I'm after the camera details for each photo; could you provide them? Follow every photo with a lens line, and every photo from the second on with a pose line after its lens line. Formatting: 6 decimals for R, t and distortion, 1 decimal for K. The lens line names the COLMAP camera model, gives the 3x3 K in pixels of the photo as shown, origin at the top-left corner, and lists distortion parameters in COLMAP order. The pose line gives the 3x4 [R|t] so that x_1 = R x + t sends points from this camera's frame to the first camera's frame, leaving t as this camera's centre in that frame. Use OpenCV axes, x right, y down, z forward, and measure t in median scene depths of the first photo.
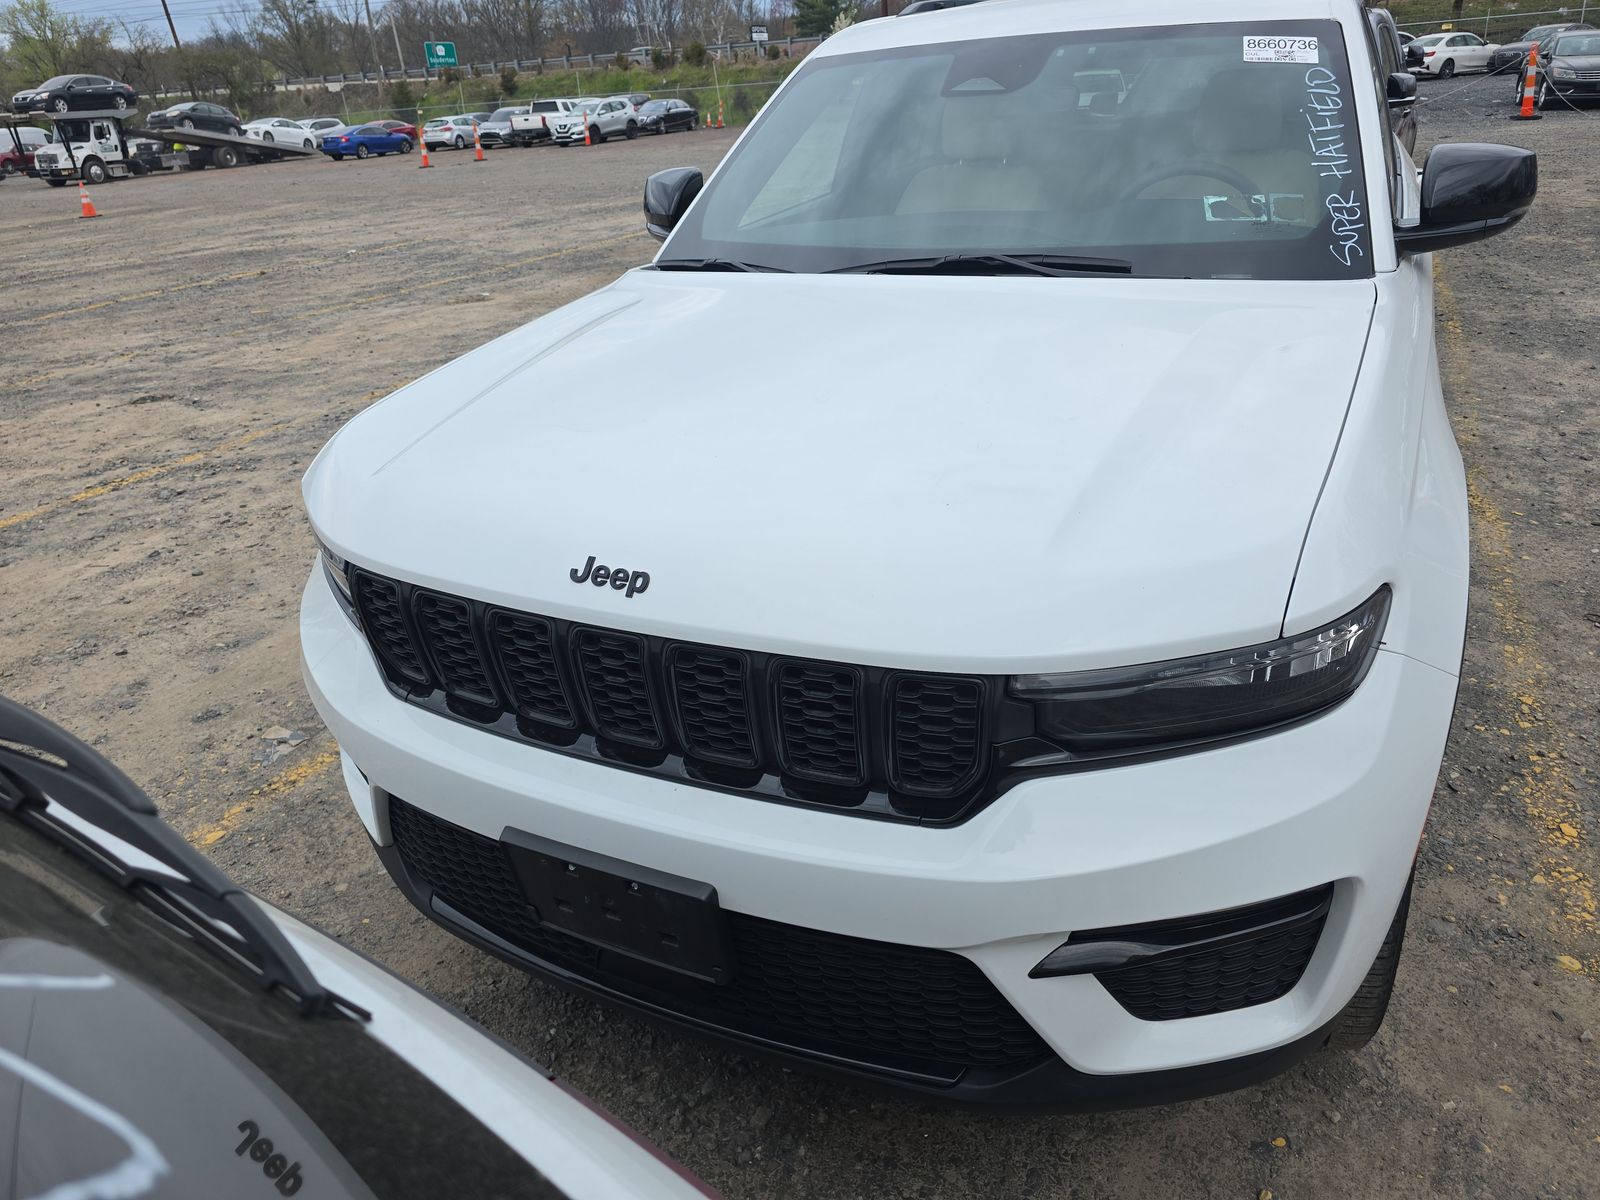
lens RADIAL K [[1080.0, 0, 800.0], [0, 1080.0, 600.0], [0, 0, 1]] dist [-0.003630, -0.001455]
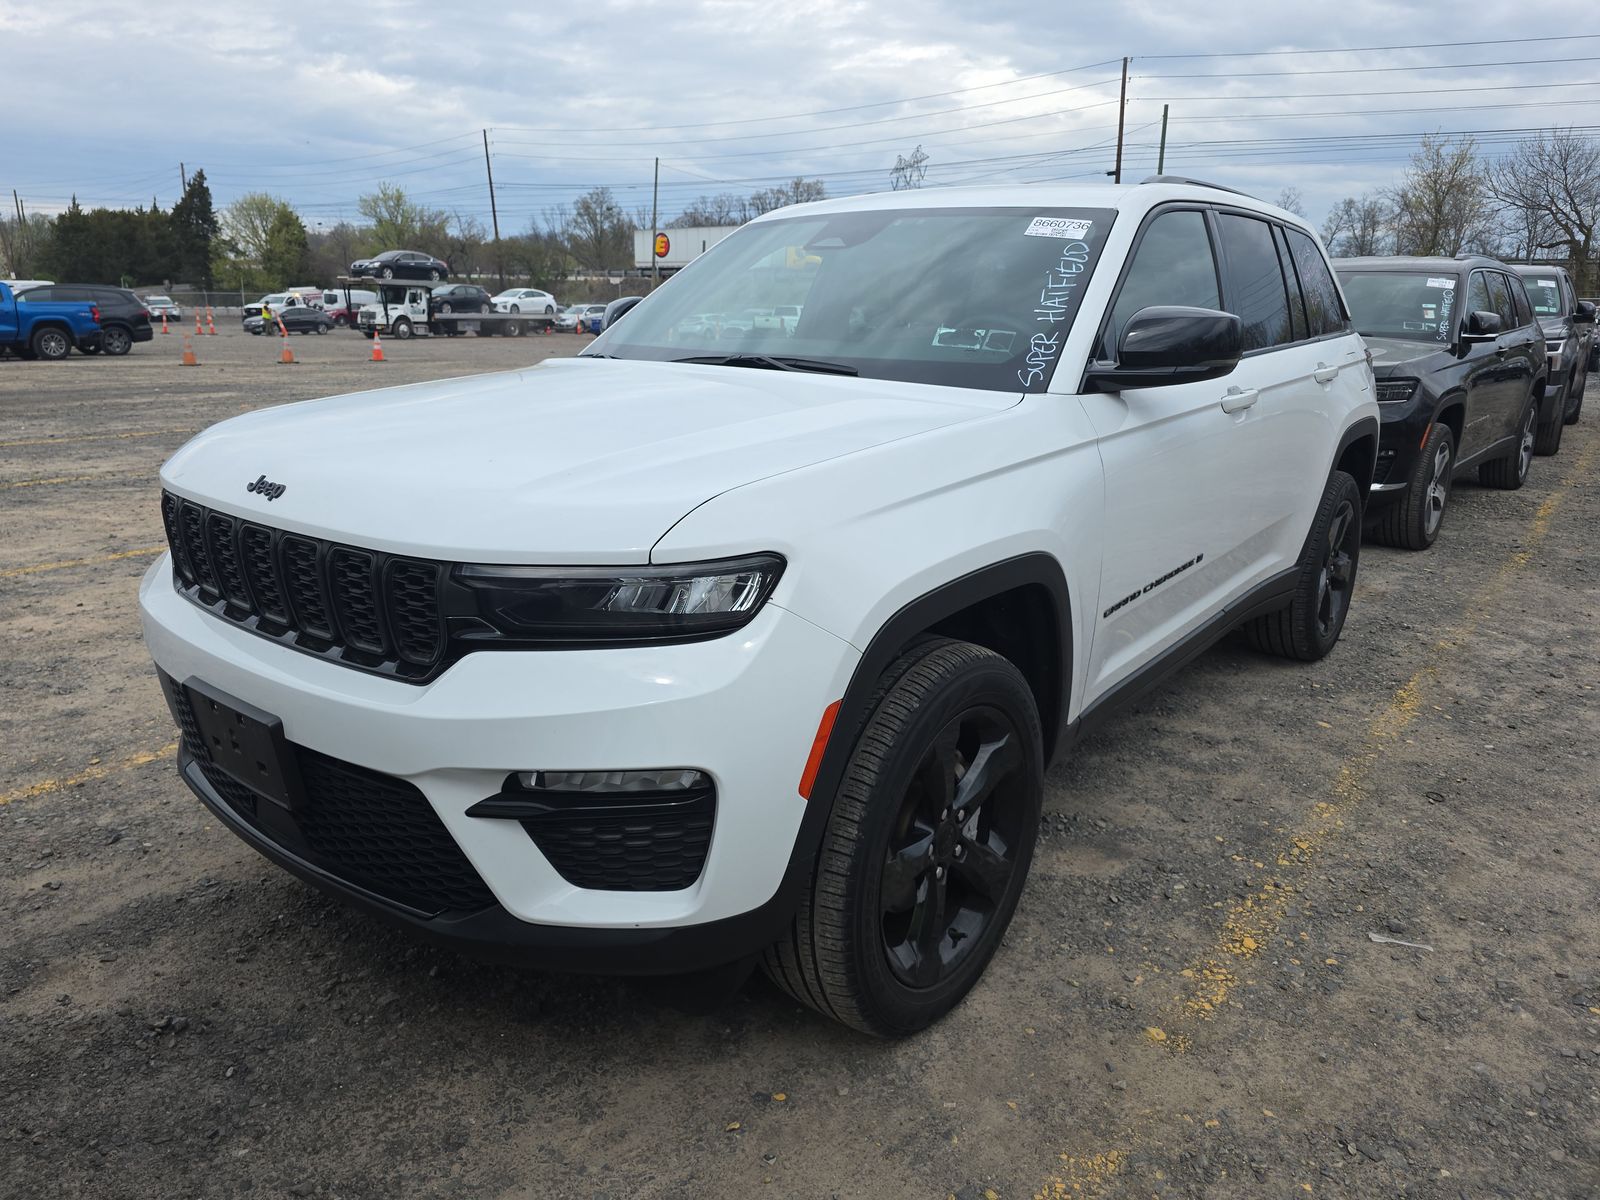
lens RADIAL K [[1072.6, 0, 800.0], [0, 1072.6, 600.0], [0, 0, 1]] dist [0.022047, -0.002158]
pose [[0.973261, 0.133774, -0.186728, 0.041289], [-0.164894, 0.972831, -0.162509, 0.012353], [0.159916, 0.188954, 0.968877, -0.011797]]
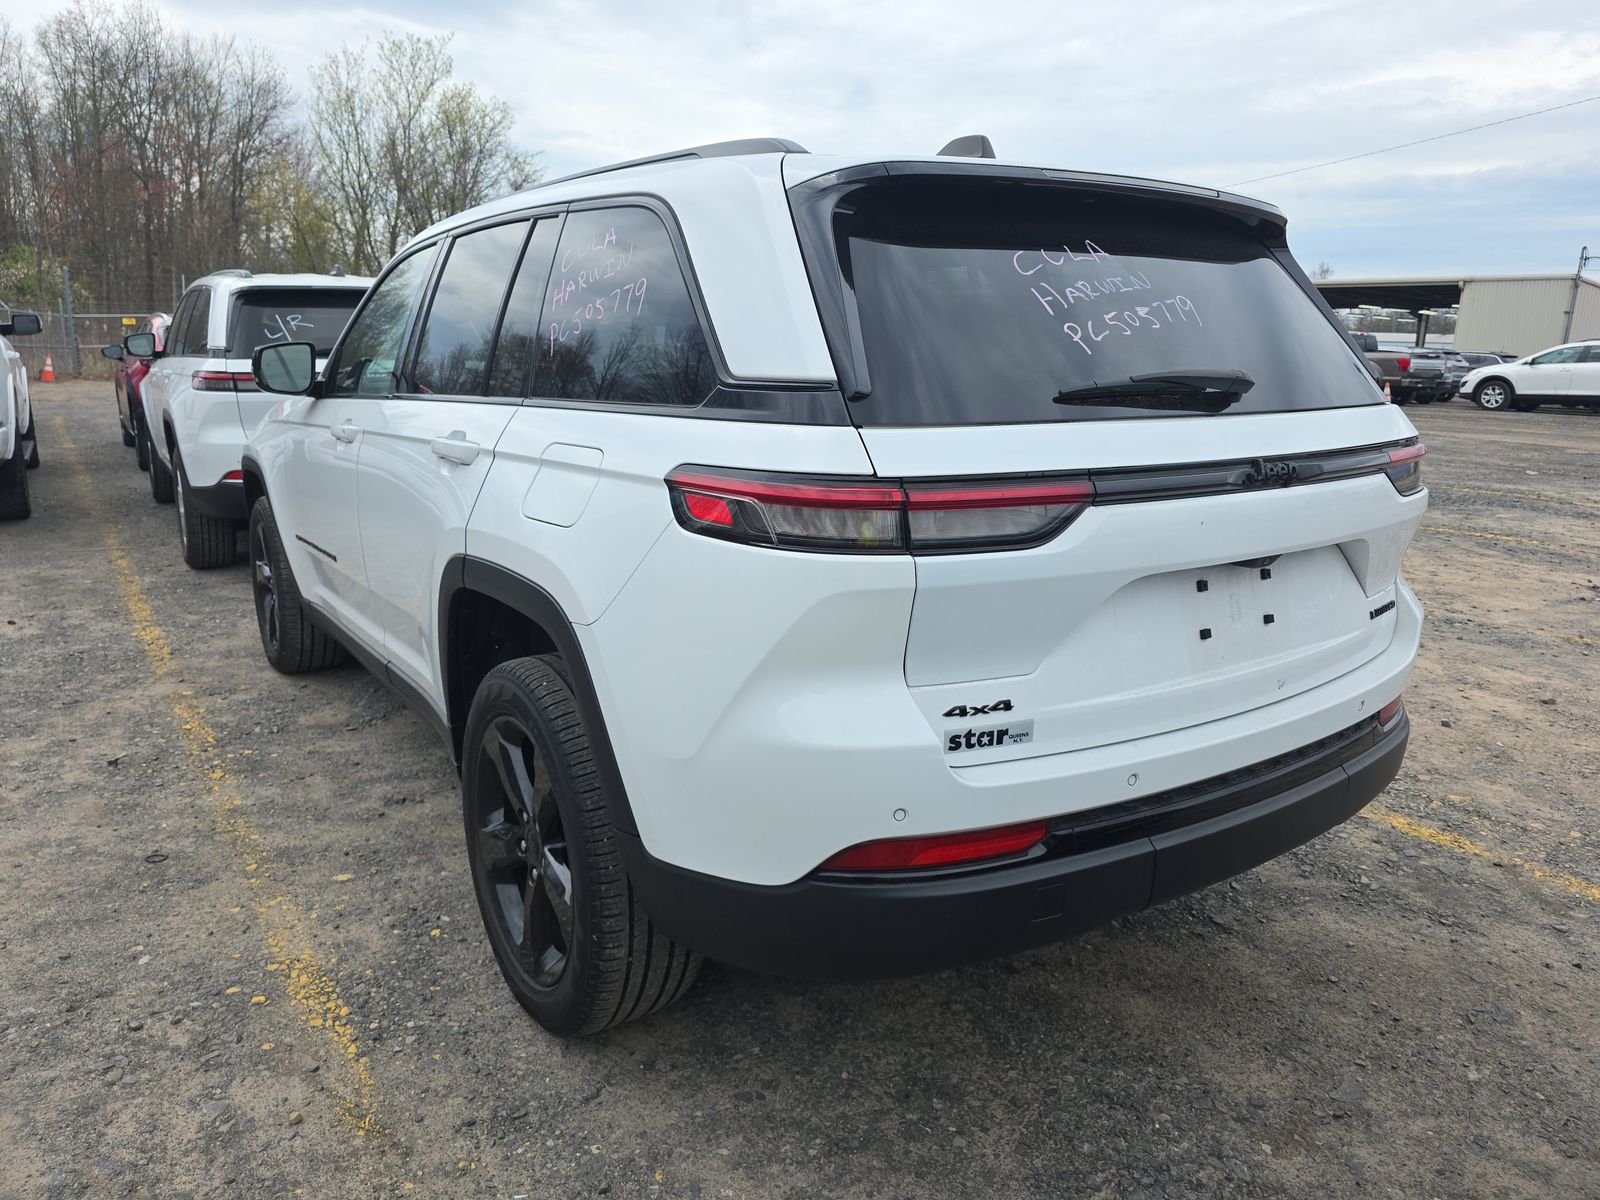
lens RADIAL K [[1072.6, 0, 800.0], [0, 1072.6, 600.0], [0, 0, 1]] dist [0.022047, -0.002158]
pose [[-0.487029, 0.293479, -0.822602, 0.146613], [-0.338227, 0.804985, 0.487444, -0.101268], [0.805237, 0.515625, -0.292789, 0.201187]]
